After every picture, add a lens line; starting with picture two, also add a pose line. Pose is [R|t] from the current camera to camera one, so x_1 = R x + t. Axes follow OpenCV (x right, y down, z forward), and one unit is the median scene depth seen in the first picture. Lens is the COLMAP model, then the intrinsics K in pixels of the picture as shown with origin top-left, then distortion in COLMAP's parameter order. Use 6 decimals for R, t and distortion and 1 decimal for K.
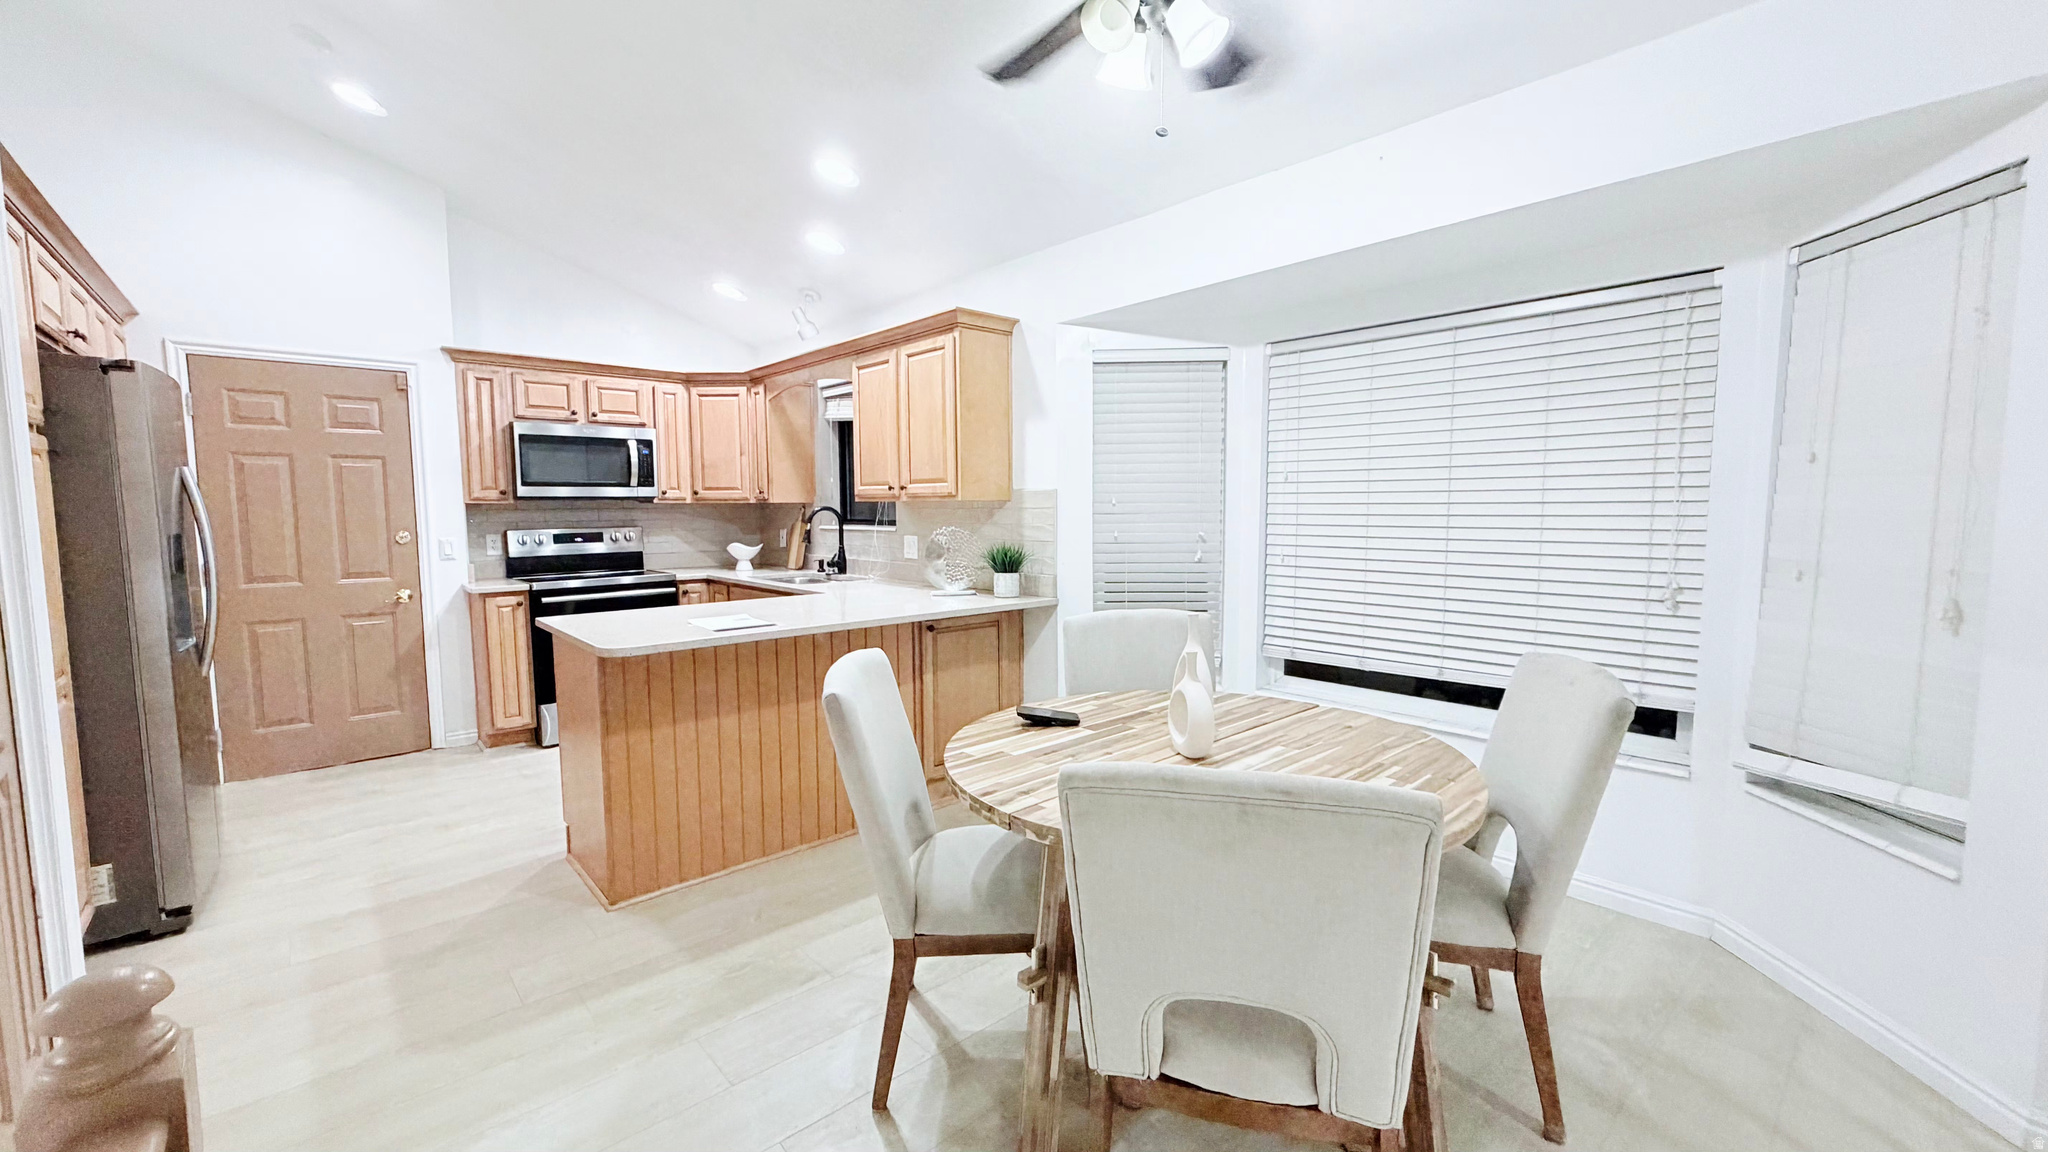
lens RADIAL K [[817.7, 0, 1021.8], [0, 817.7, 572.5], [0, 0, 1]] dist [0.003916, 0.000176]
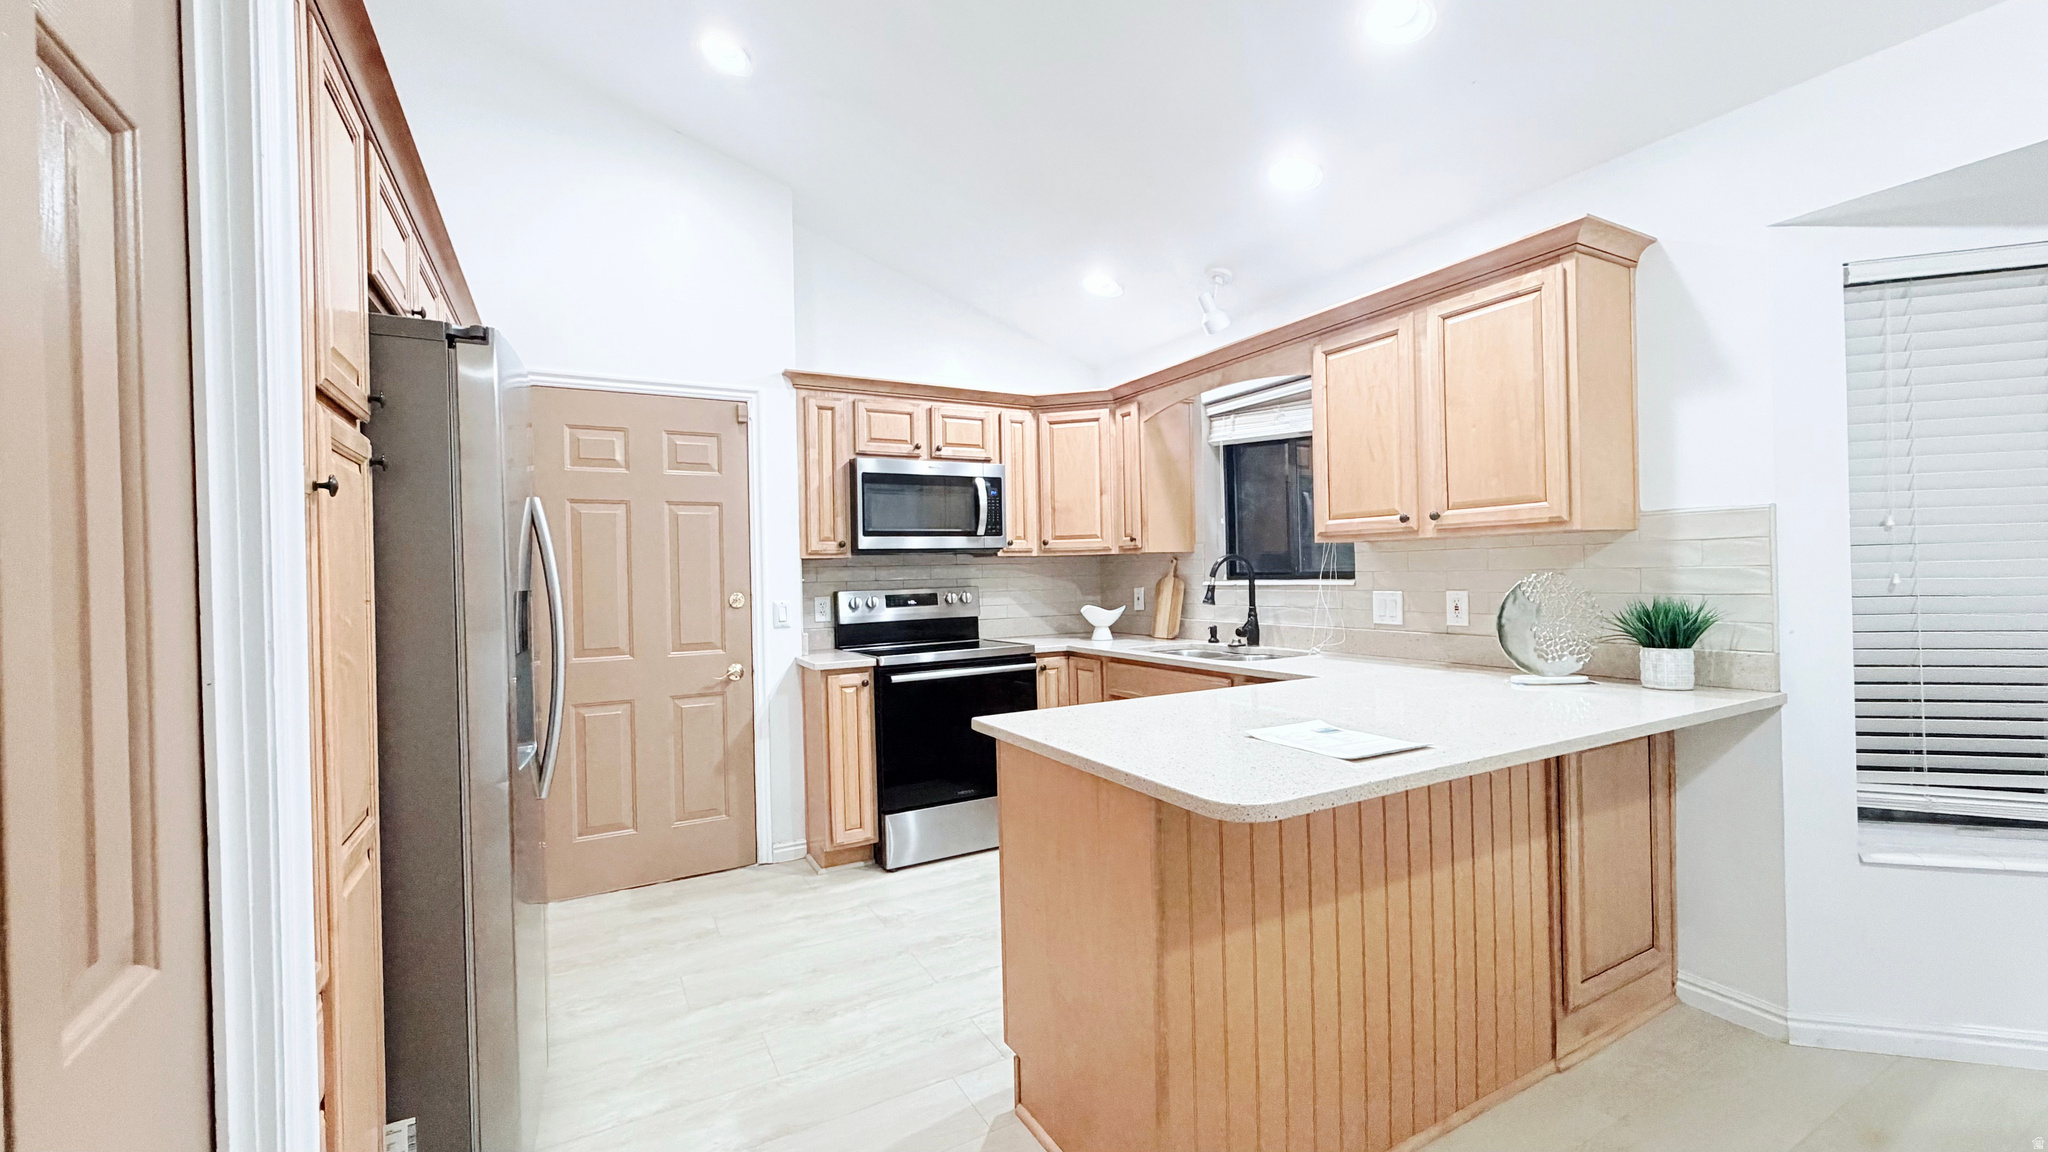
lens RADIAL K [[817.7, 0, 1025.7], [0, 817.7, 572.7], [0, 0, 1]] dist [0.003916, 0.000176]
pose [[0.975544, -0.016571, -0.219181, -0.288382], [-0.001011, 0.996806, -0.079860, -0.005209], [0.219804, 0.078128, 0.972411, 0.261645]]
